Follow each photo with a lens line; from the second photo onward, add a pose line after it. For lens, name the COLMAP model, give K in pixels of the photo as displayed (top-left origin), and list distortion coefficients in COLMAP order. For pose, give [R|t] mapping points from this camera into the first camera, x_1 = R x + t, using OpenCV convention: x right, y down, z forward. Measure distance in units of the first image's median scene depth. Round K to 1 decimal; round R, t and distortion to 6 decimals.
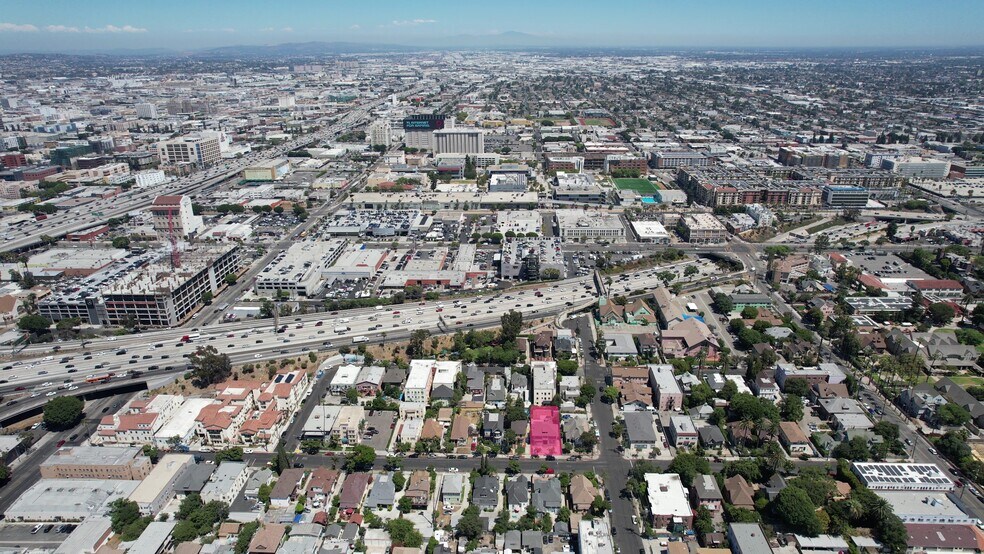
lens RADIAL K [[632.0, 0, 501.6], [0, 632.0, 276.3], [0, 0, 1]] dist [-0.057993, 0.048945]
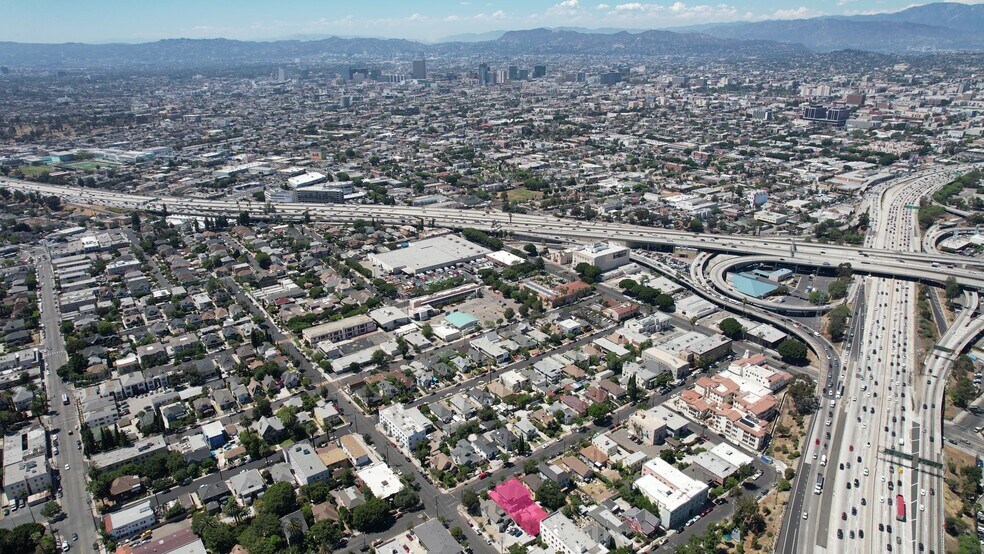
lens RADIAL K [[632.0, 0, 495.5], [0, 632.0, 281.2], [0, 0, 1]] dist [-0.057993, 0.048945]
pose [[-0.787618, 0.236481, -0.568977, 0.371327], [-0.203710, 0.771554, 0.602666, -0.396323], [0.581515, 0.590577, -0.559516, 0.857688]]
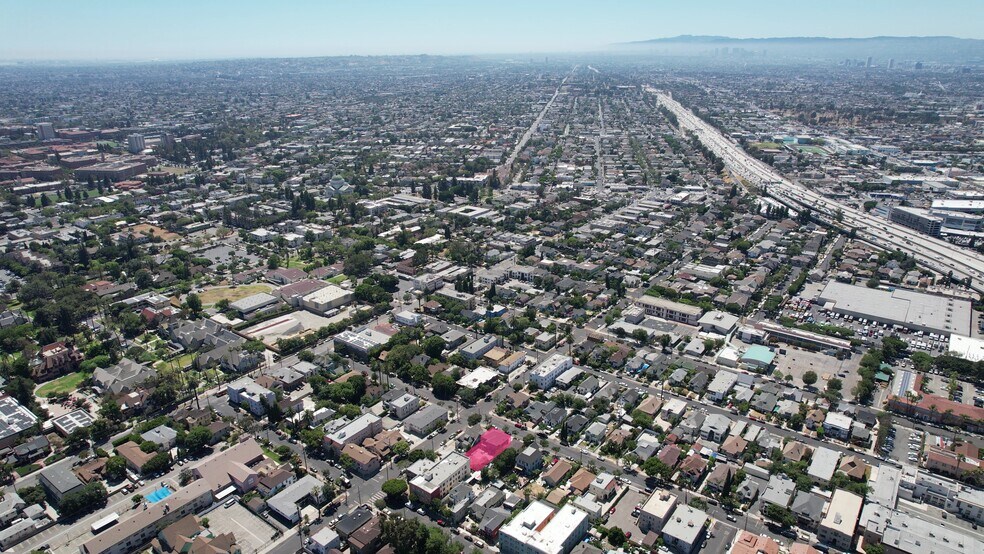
lens RADIAL K [[632.0, 0, 495.1], [0, 632.0, 271.4], [0, 0, 1]] dist [-0.057993, 0.048945]
pose [[-0.823285, -0.181043, 0.537982, -0.311337], [0.213032, 0.779945, 0.588476, -0.420244], [-0.526136, 0.599091, -0.603549, 0.956947]]
